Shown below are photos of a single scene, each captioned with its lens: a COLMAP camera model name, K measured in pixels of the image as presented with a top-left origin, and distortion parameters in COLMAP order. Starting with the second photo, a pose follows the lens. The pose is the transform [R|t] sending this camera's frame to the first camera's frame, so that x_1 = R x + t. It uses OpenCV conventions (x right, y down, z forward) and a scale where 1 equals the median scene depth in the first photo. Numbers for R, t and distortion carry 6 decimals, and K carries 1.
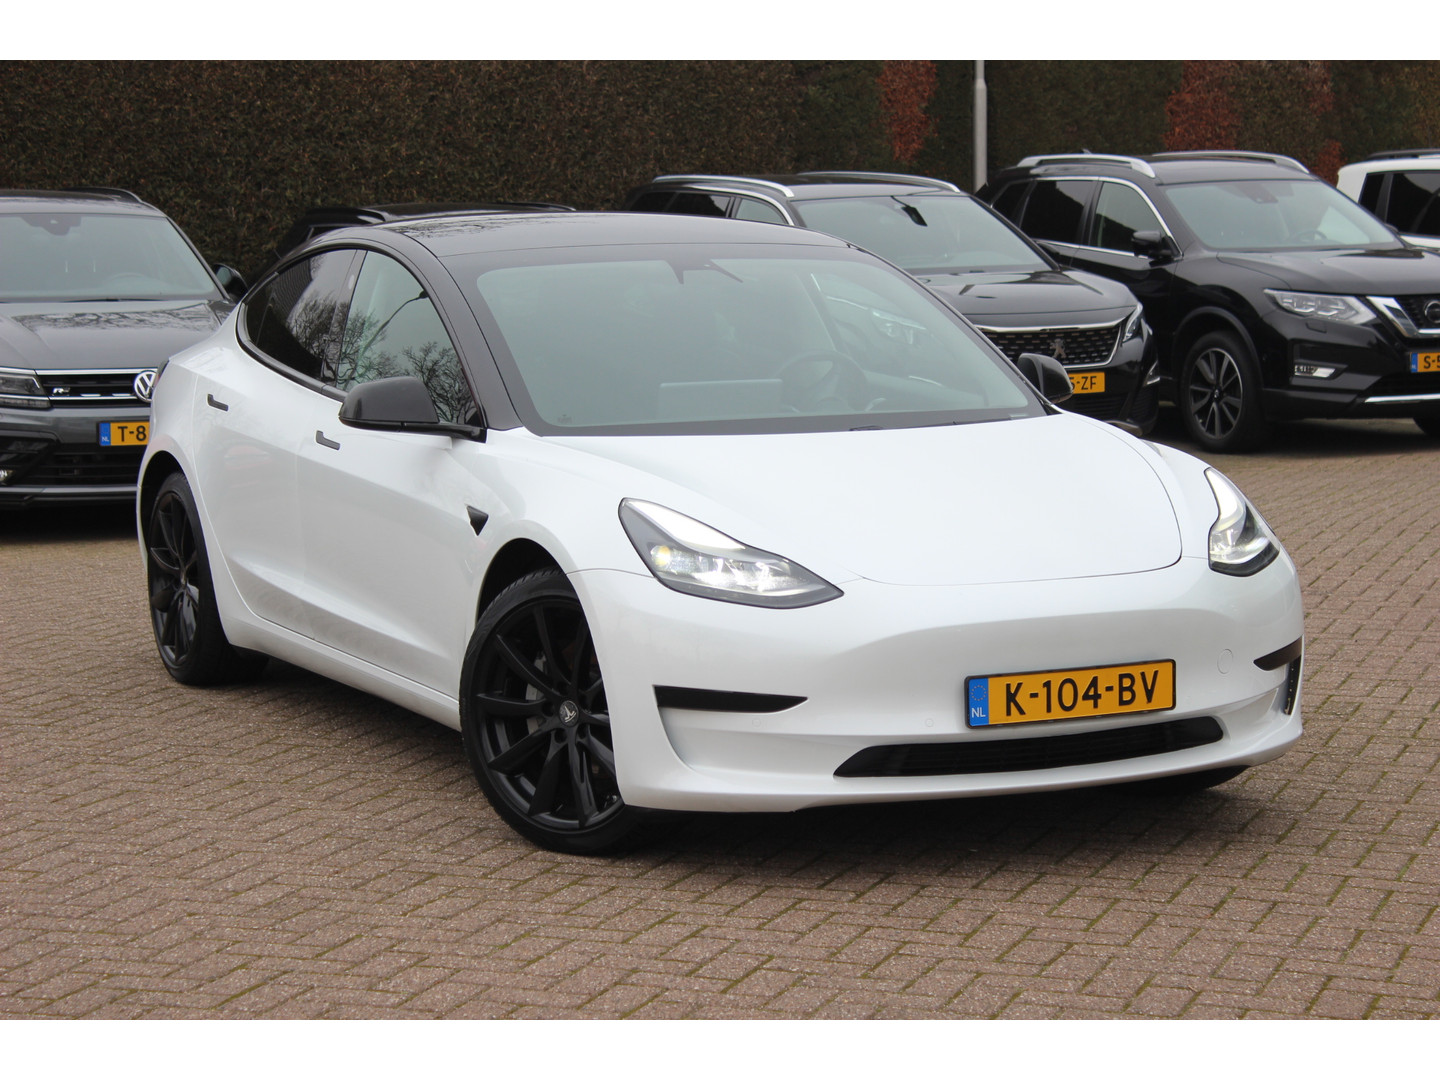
lens RADIAL K [[3447.6, 0, 720.0], [0, 3447.6, 540.0], [0, 0, 1]] dist [0.057584, 0.426590]
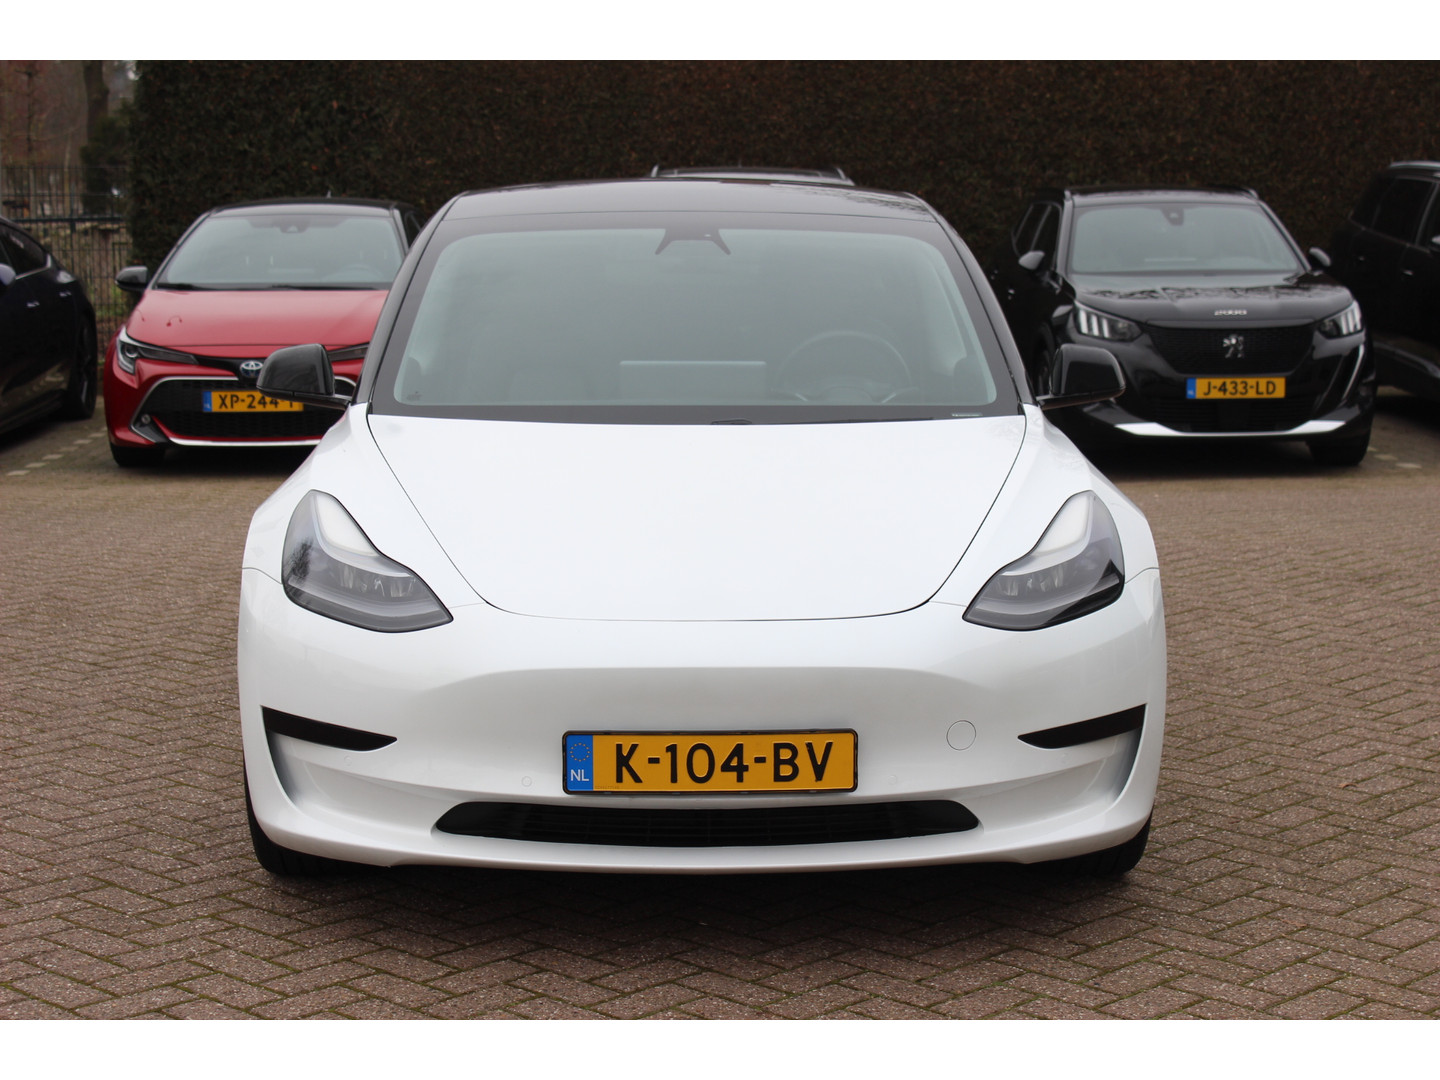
lens RADIAL K [[2663.3, 0, 720.0], [0, 2663.3, 540.0], [0, 0, 1]] dist [0.001716, 0.139198]
pose [[0.915847, 0.067170, -0.395870, 0.125915], [-0.054440, 0.997577, 0.043320, -0.012756], [0.397820, -0.018123, 0.917284, 0.151636]]
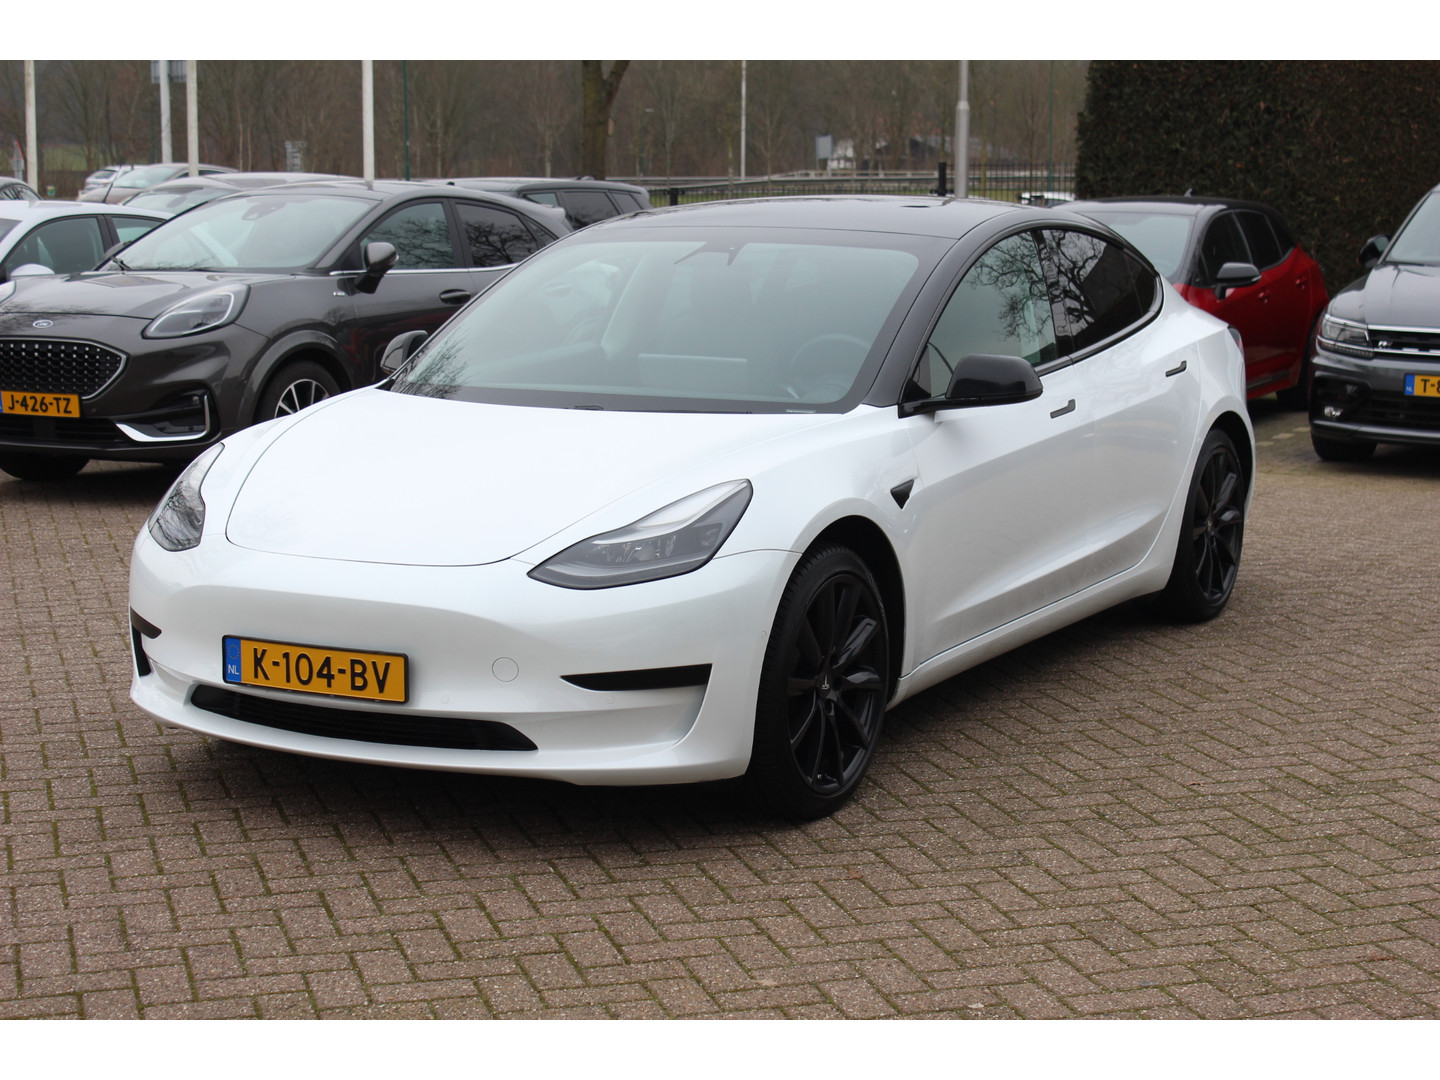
lens RADIAL K [[2625.9, 0, 720.0], [0, 2625.9, 540.0], [0, 0, 1]] dist [0.003490, 0.127805]
pose [[0.585694, 0.130276, -0.799994, 0.288141], [-0.094716, 0.991237, 0.092076, -0.028258], [0.804979, 0.021844, 0.592901, 0.225549]]
